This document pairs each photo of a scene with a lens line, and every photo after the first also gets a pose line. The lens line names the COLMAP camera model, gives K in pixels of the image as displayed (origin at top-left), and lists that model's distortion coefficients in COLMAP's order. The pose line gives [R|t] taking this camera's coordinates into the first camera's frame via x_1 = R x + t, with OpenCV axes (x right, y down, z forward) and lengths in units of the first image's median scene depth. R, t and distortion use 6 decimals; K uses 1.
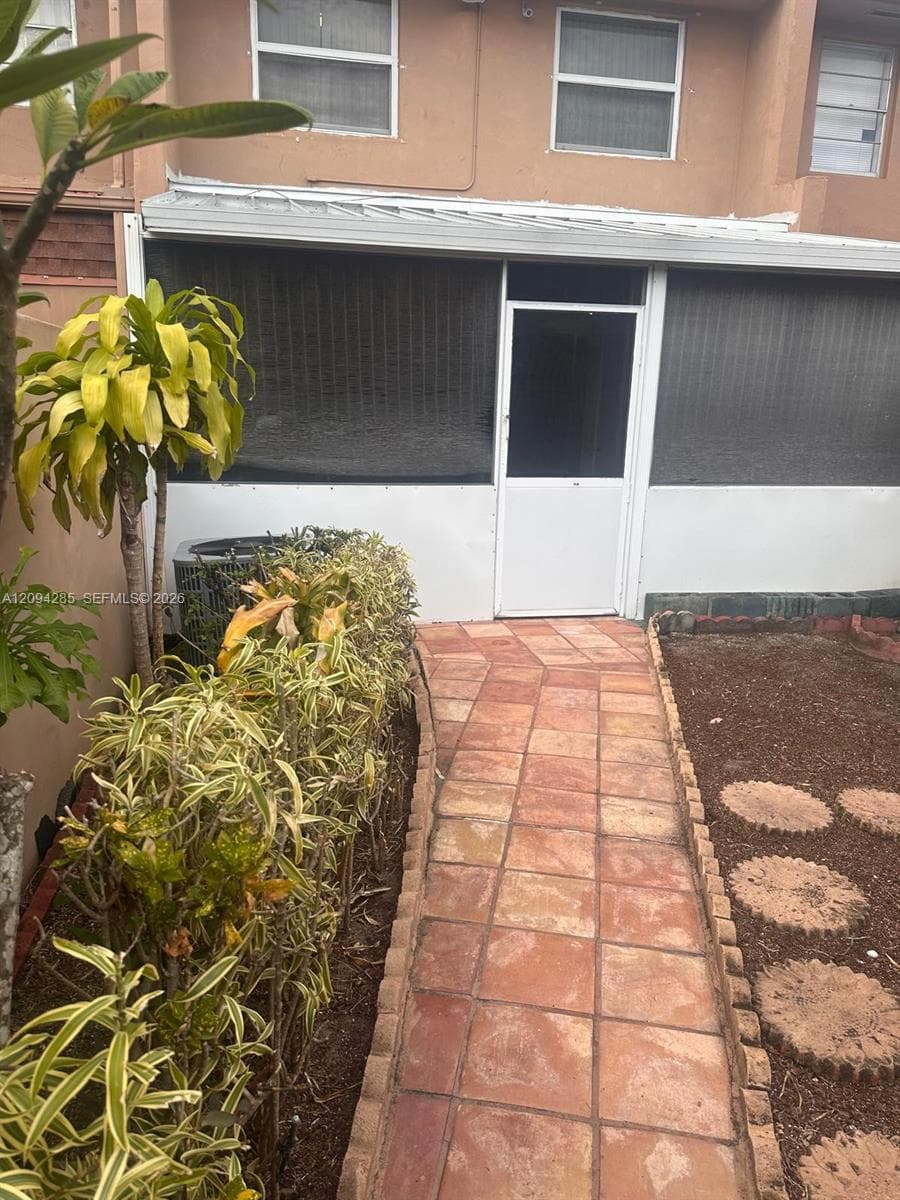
lens RADIAL K [[862.8, 0, 450.0], [0, 862.8, 600.0], [0, 0, 1]] dist [0.075044, -0.085885]
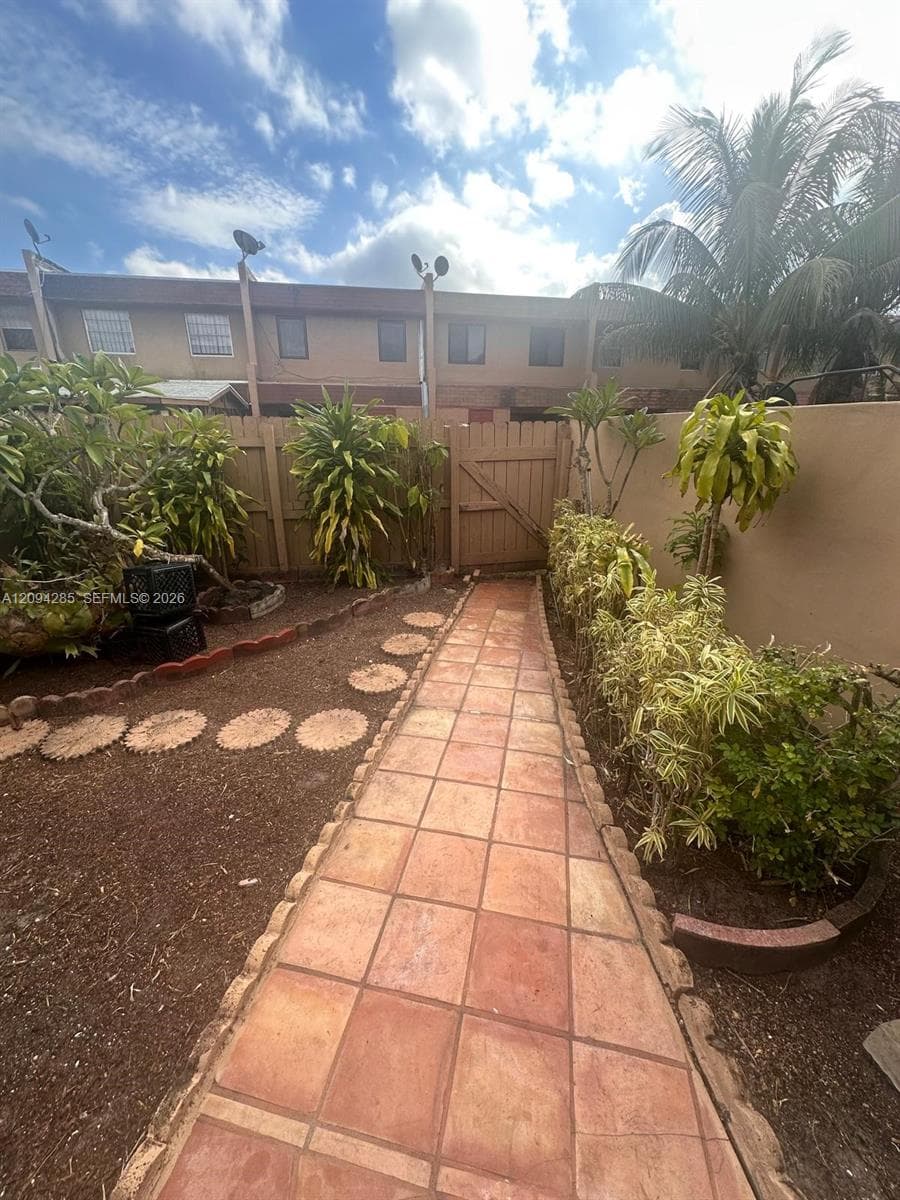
lens RADIAL K [[475.5, 0, 450.0], [0, 475.5, 600.0], [0, 0, 1]] dist [-0.002332, 0.000531]
pose [[-0.998952, -0.036149, 0.028081, 0.195201], [-0.015084, 0.839173, 0.543655, -0.477195], [-0.043218, 0.542661, -0.838839, 1.904250]]
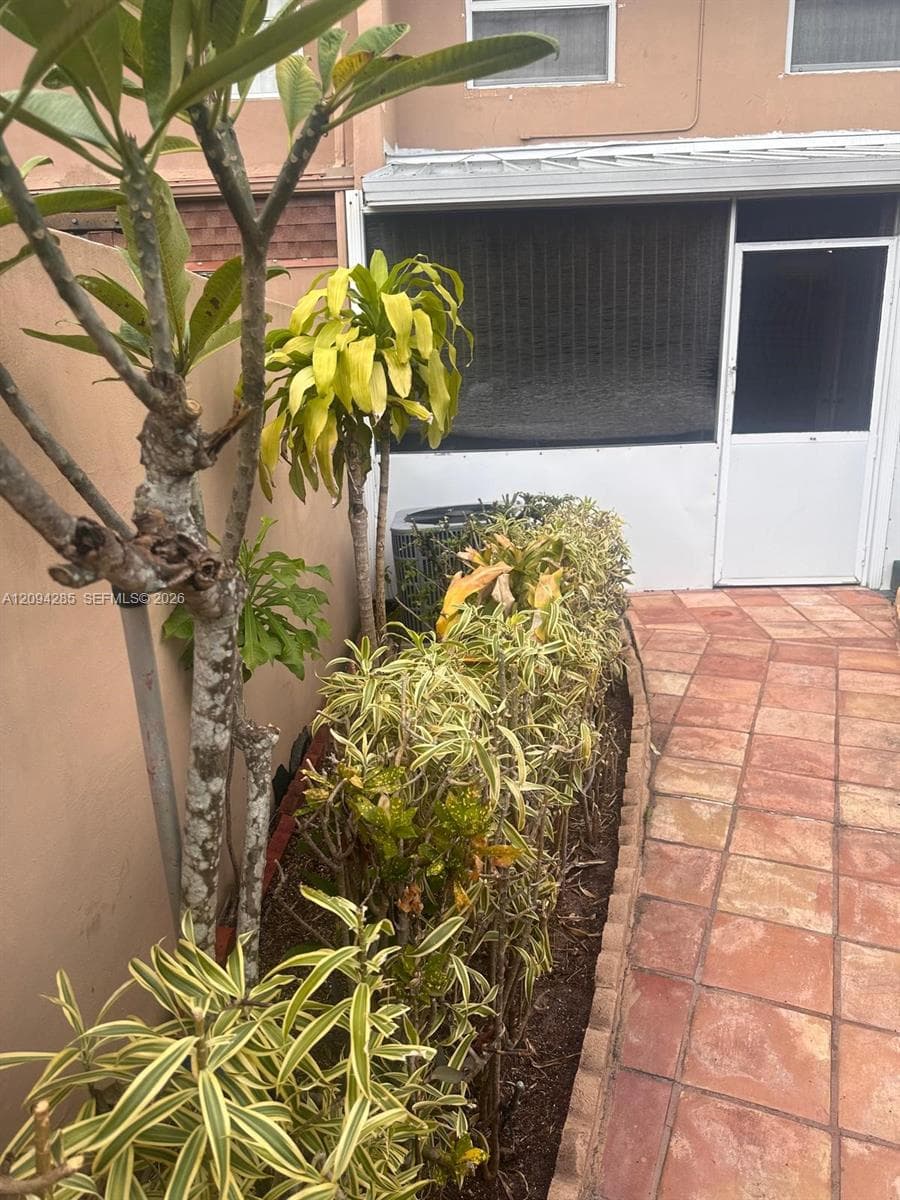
lens RADIAL K [[869.7, 0, 450.0], [0, 869.7, 600.0], [0, 0, 1]] dist [0.093633, -0.110272]
pose [[0.971943, 0.013005, -0.234856, -0.010922], [-0.004406, 0.999302, 0.037102, 0.001385], [0.235175, -0.035026, 0.971322, 0.009002]]
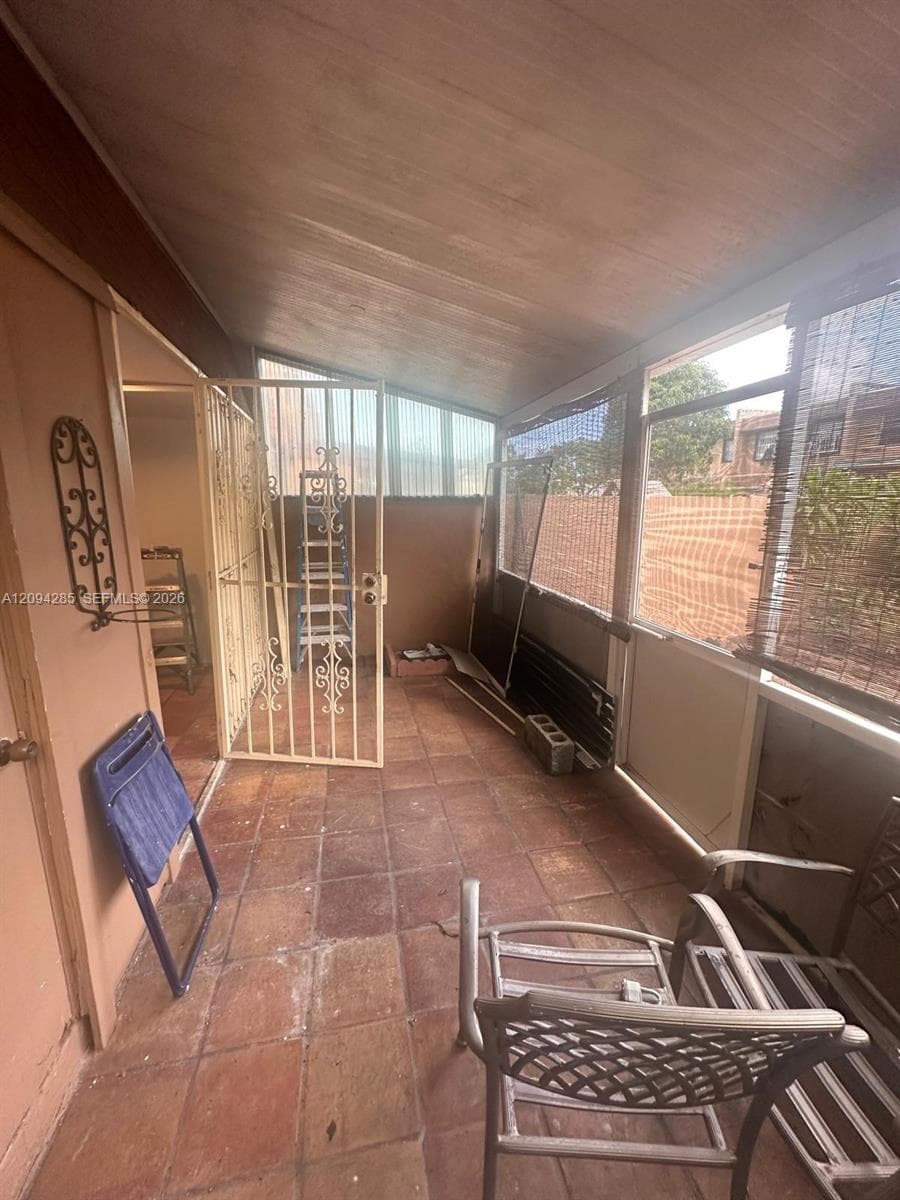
lens RADIAL K [[475.5, 0, 450.0], [0, 475.5, 600.0], [0, 0, 1]] dist [-0.002332, 0.000531]
pose [[0.000872, -0.222475, 0.974938, -0.554119], [0.223019, 0.950427, 0.216682, -0.654192], [-0.974814, 0.217241, 0.050445, 2.525345]]
